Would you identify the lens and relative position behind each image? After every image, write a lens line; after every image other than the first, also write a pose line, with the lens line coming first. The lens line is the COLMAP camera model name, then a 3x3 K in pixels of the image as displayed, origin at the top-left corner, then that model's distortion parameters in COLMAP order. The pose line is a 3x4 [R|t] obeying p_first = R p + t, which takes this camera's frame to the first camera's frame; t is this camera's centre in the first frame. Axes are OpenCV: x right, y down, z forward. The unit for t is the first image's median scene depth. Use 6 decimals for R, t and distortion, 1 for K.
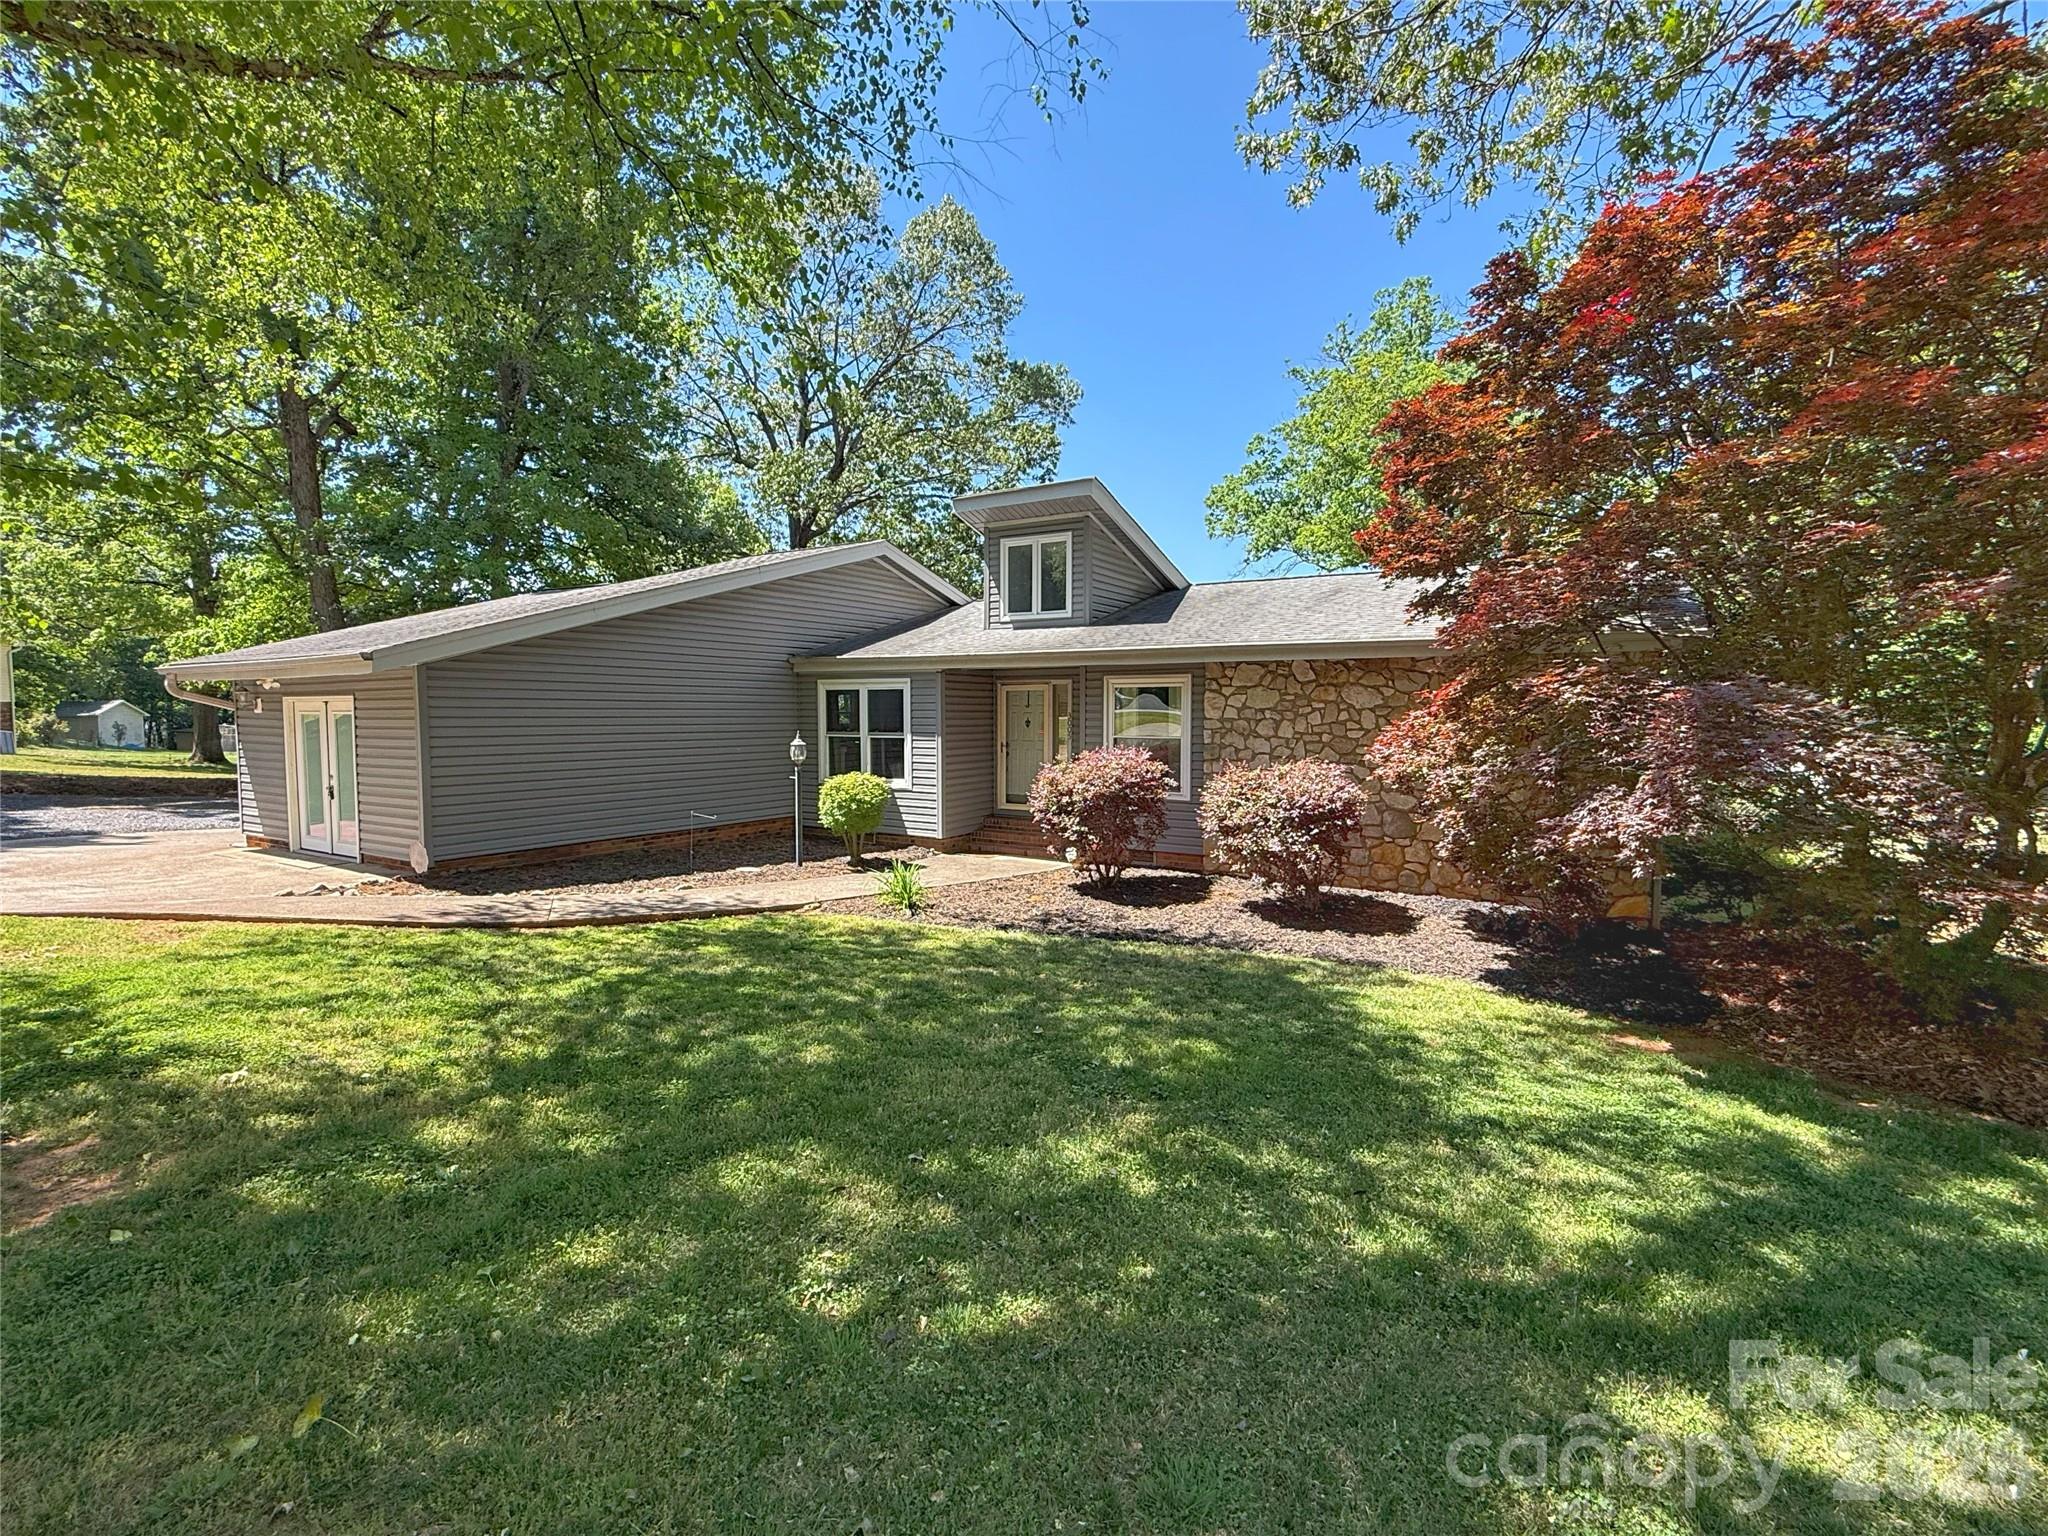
lens RADIAL K [[936.3, 0, 1022.9], [0, 936.3, 763.0], [0, 0, 1]] dist [0.000569, -0.000086]
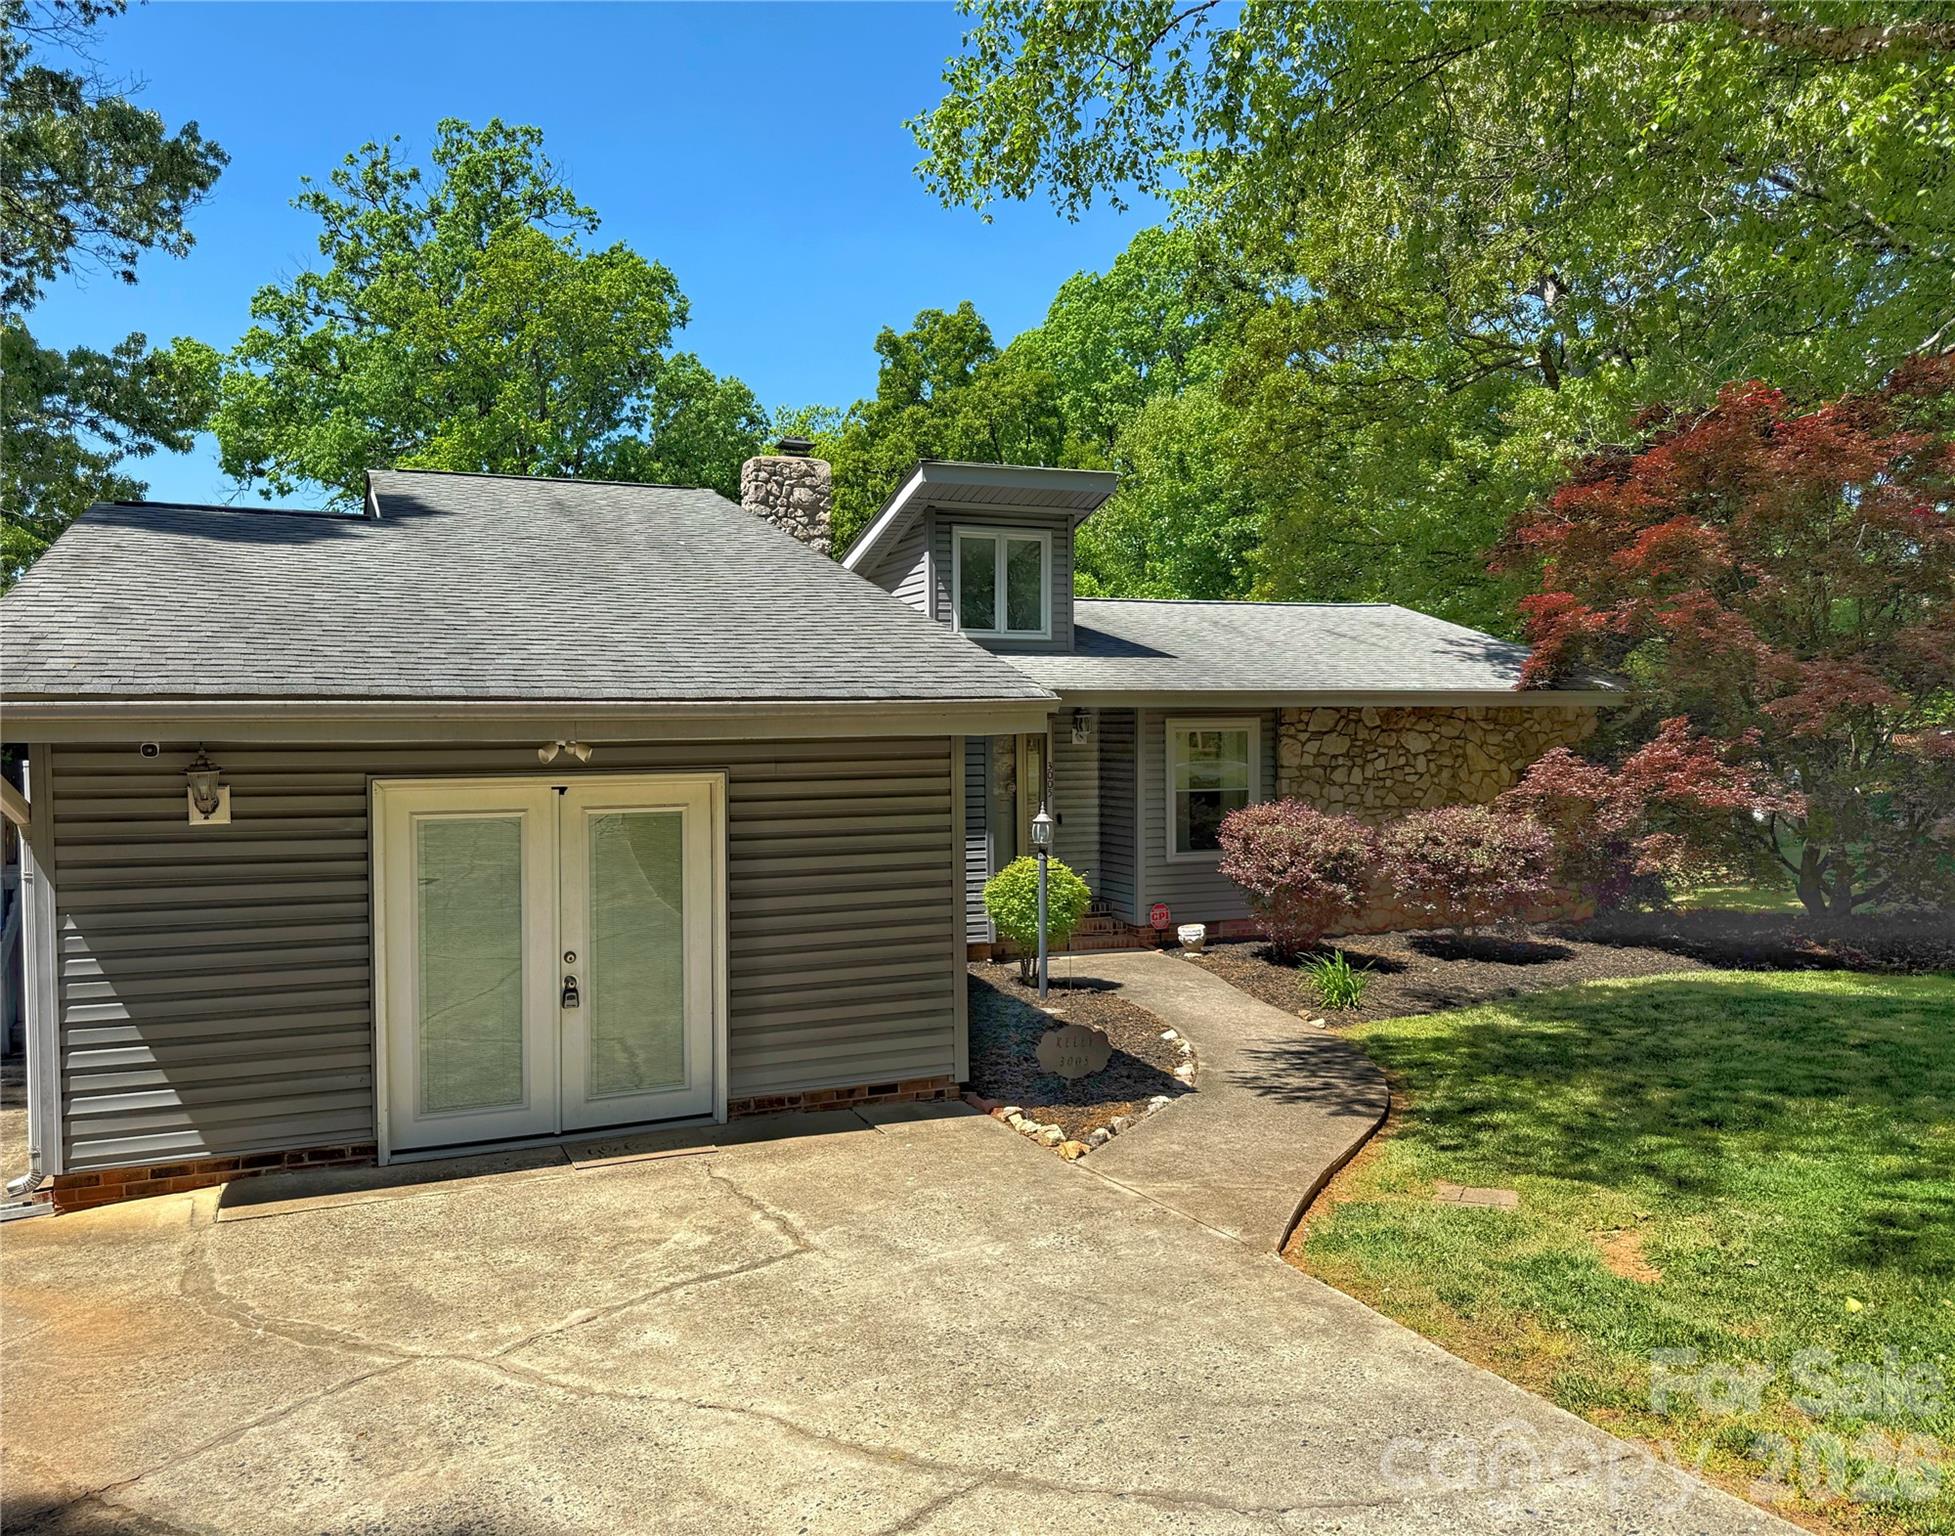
lens RADIAL K [[1443.0, 0, 928.9], [0, 1443.0, 764.0], [0, 0, 1]] dist [0.131744, -0.228397]
pose [[0.592733, -0.027755, 0.804920, -0.983123], [0.052057, 0.998637, -0.003899, -0.053408], [-0.803715, 0.044213, 0.593370, 0.372609]]
